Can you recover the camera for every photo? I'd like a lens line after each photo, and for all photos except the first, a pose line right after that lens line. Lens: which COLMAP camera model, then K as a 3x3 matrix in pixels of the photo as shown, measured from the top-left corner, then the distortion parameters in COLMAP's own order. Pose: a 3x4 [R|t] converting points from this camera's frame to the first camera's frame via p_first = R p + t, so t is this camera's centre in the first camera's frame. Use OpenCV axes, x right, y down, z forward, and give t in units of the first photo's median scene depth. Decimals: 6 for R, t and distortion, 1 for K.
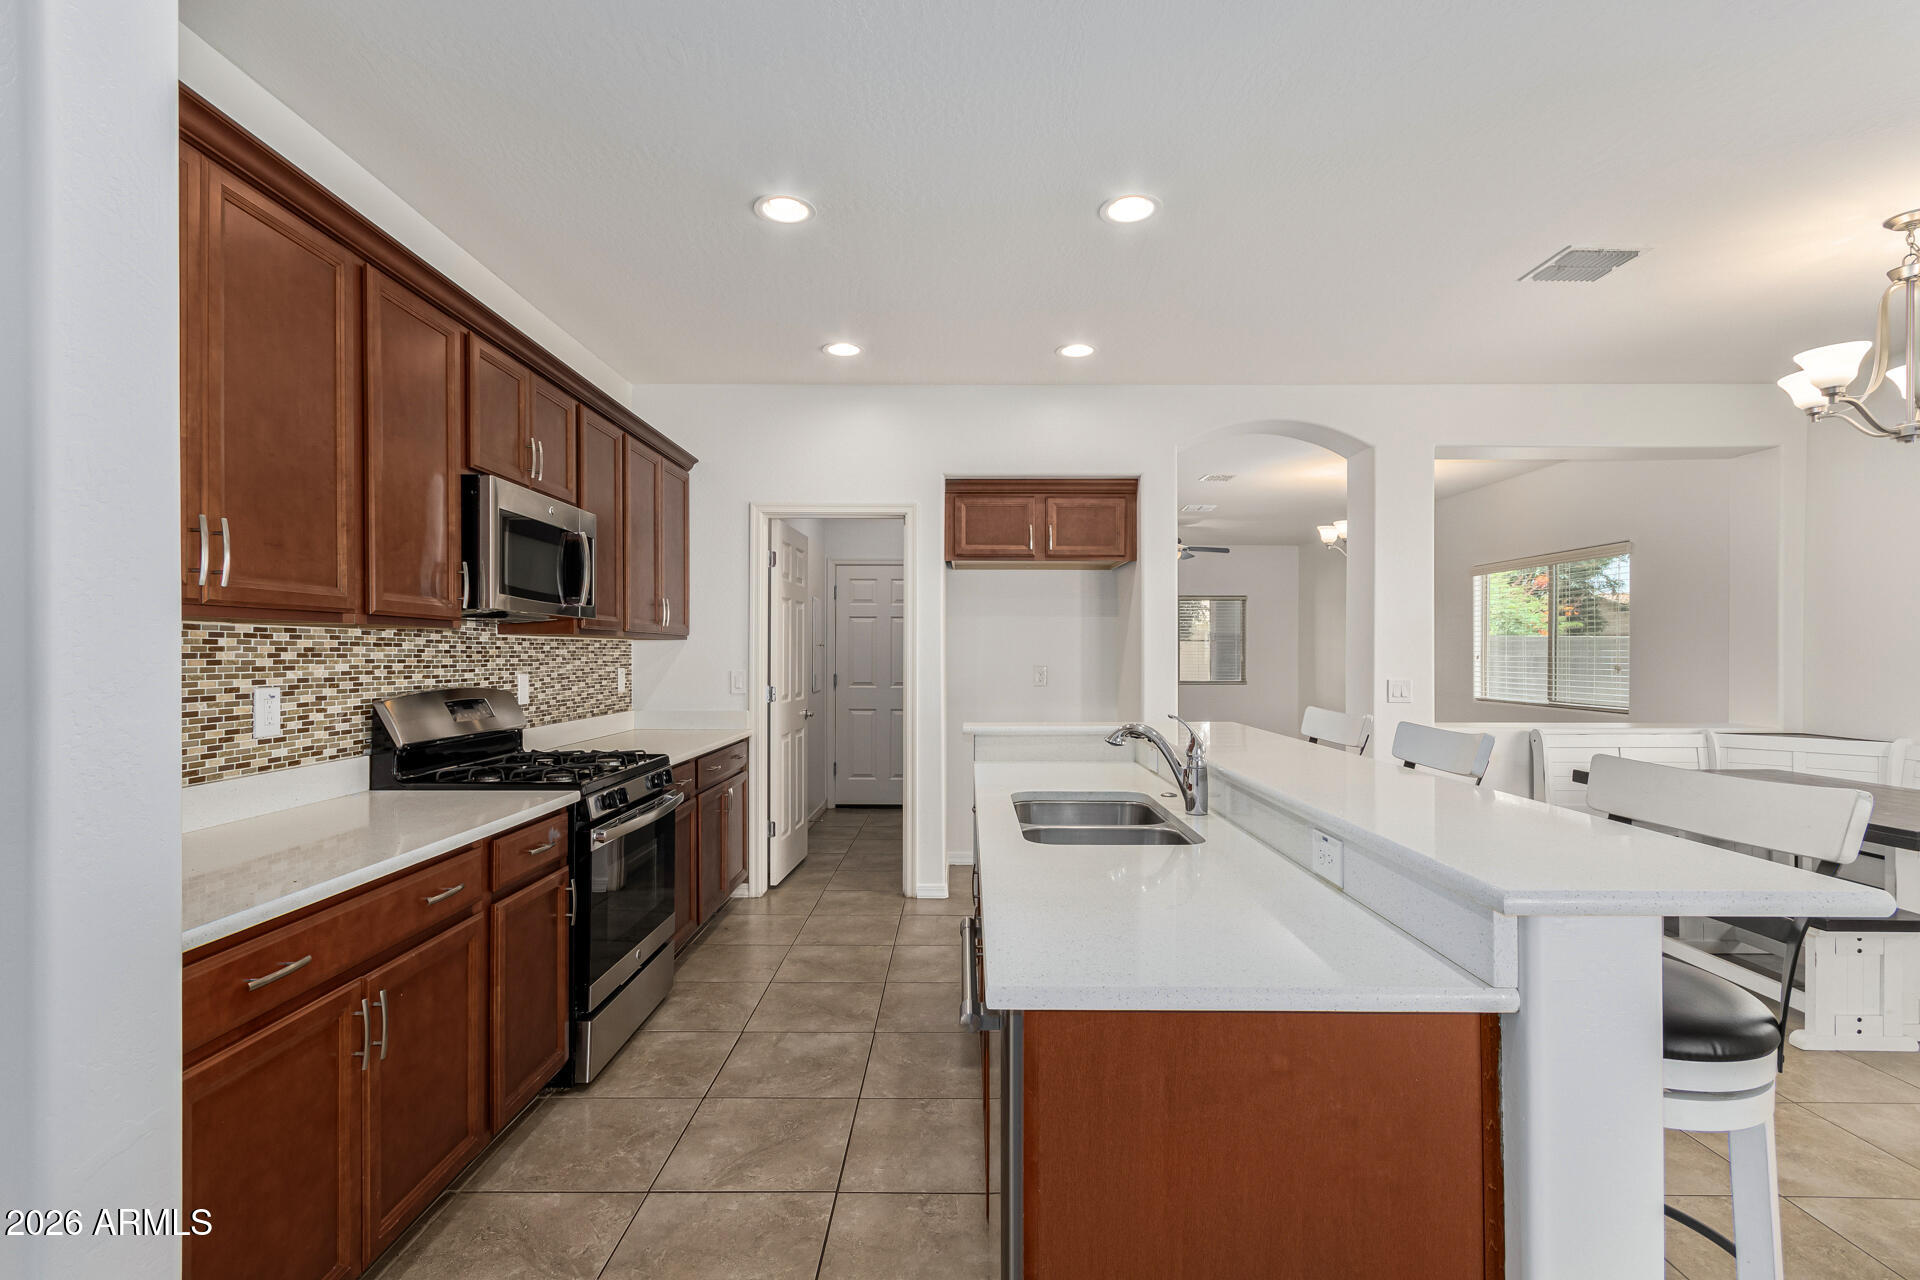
lens RADIAL K [[890.1, 0, 964.7], [0, 890.1, 656.6], [0, 0, 1]] dist [0.000168, 0.003508]
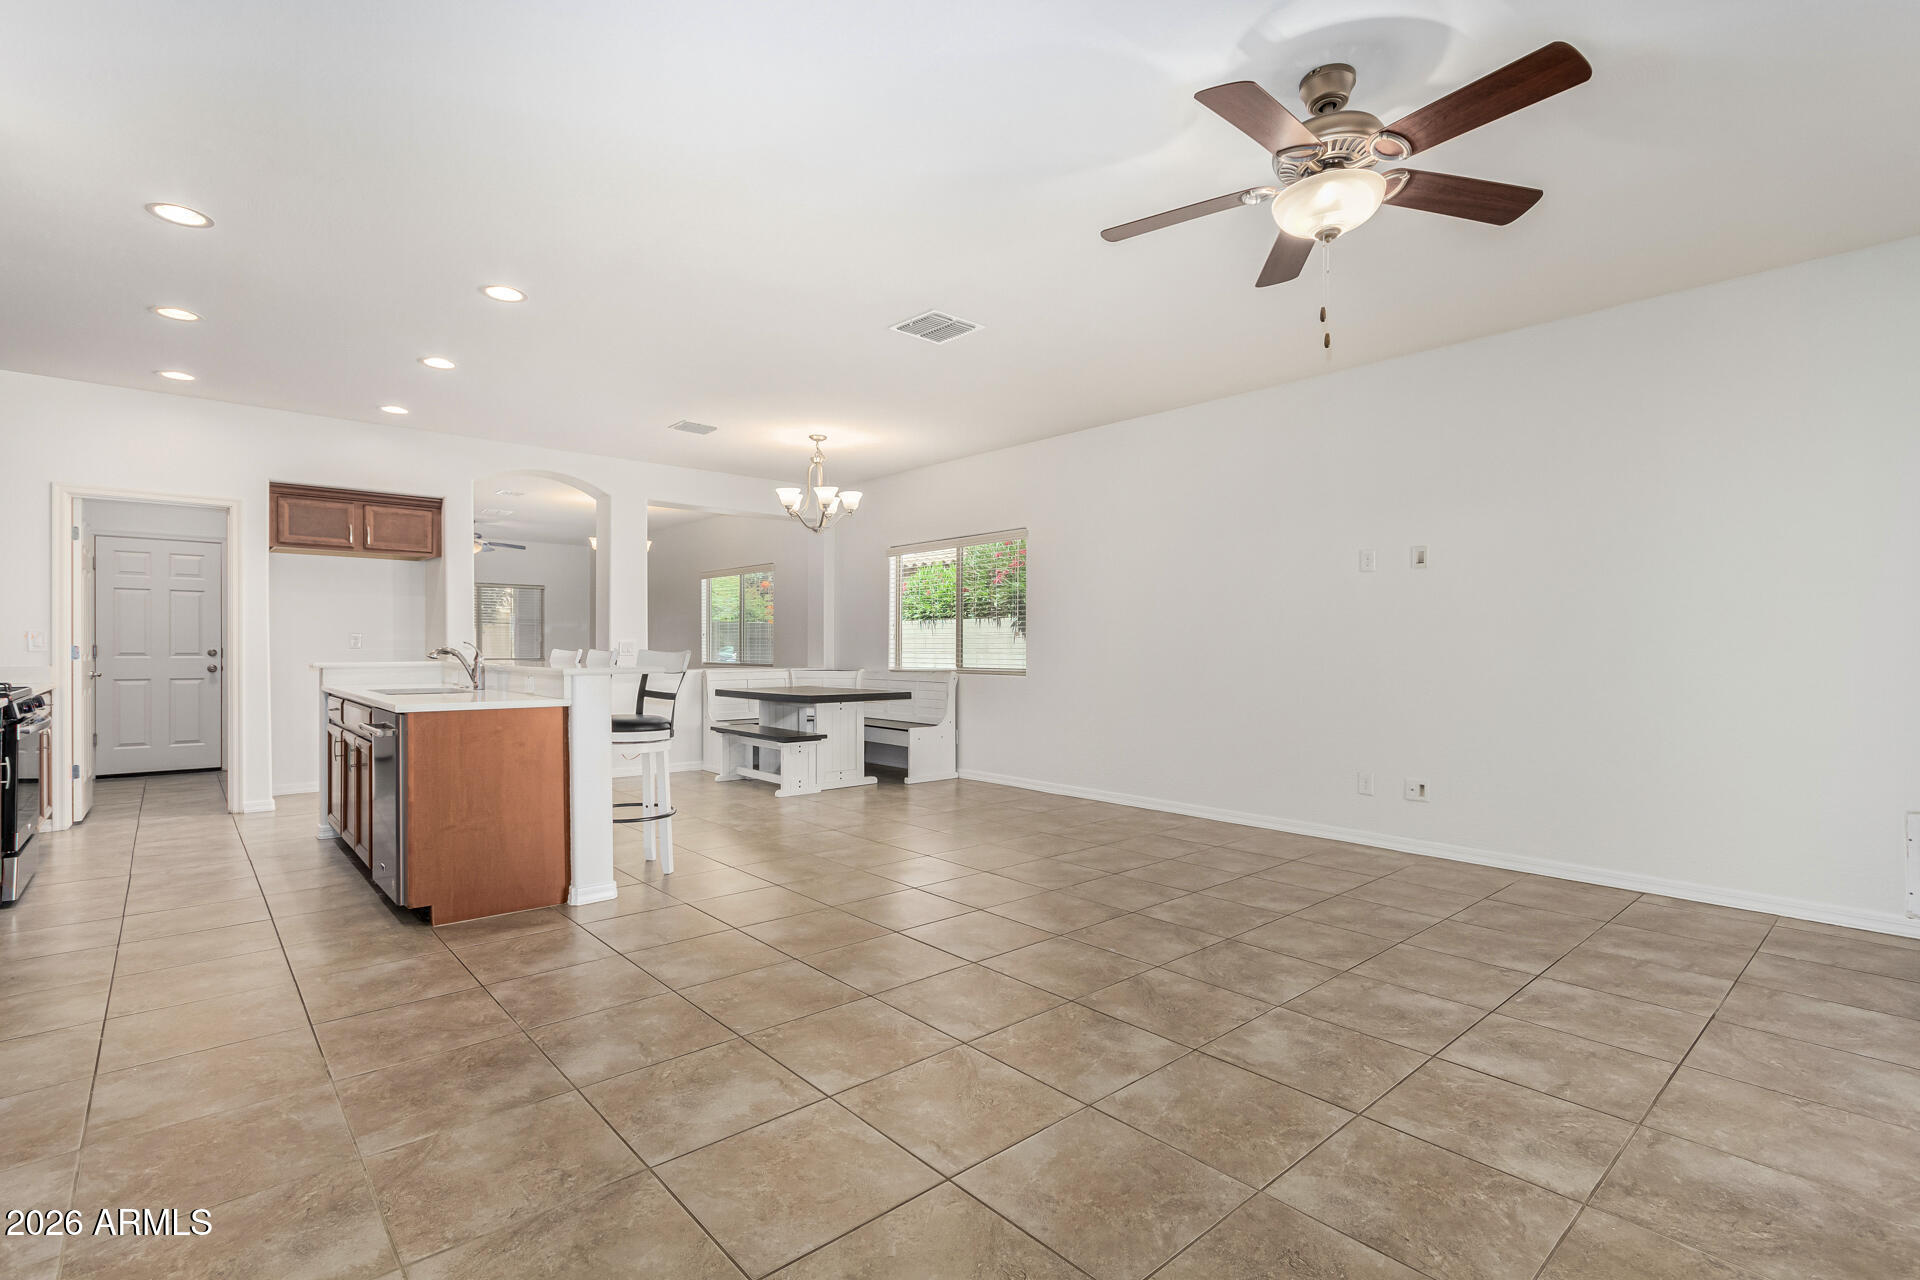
lens RADIAL K [[890.1, 0, 959.9], [0, 890.1, 650.7], [0, 0, 1]] dist [0.000168, 0.003508]
pose [[0.748870, -0.002734, 0.662711, -0.194752], [0.002188, 0.999996, 0.001653, 0.062282], [-0.662713, 0.000213, 0.748873, -0.919099]]
